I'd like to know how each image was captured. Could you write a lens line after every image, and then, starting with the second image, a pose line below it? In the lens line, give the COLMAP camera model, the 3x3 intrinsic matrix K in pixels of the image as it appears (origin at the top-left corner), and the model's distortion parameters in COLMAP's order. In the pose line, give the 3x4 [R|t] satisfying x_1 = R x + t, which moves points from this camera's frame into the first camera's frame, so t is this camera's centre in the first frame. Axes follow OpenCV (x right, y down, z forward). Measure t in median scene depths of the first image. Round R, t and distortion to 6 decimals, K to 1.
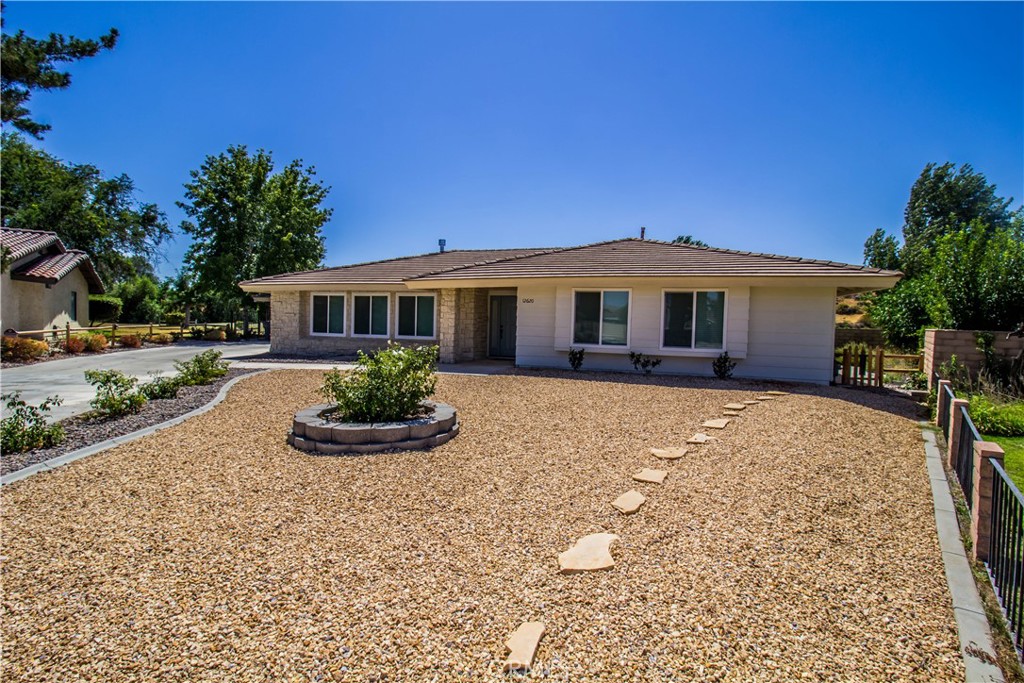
lens RADIAL K [[475.0, 0, 512.7], [0, 475.0, 338.8], [0, 0, 1]] dist [-0.016021, -0.004956]
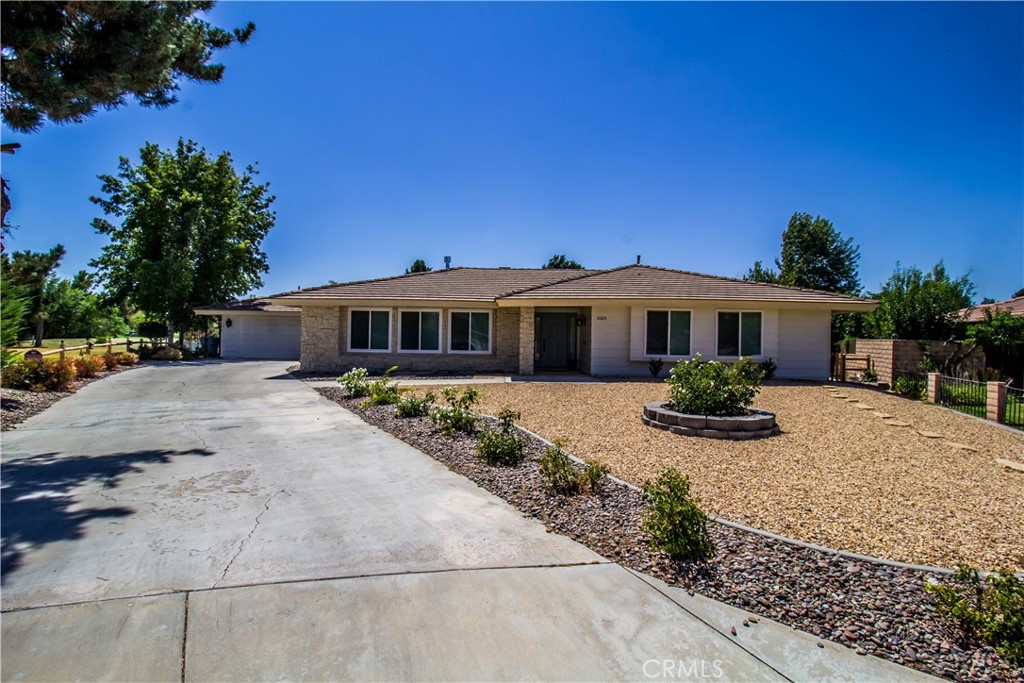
lens RADIAL K [[475.0, 0, 509.0], [0, 475.0, 340.8], [0, 0, 1]] dist [-0.016021, -0.004956]
pose [[0.951514, -0.010990, 0.307410, -0.419142], [0.017598, 0.999670, -0.018733, -0.005886], [-0.307103, 0.023235, 0.951393, -0.020311]]
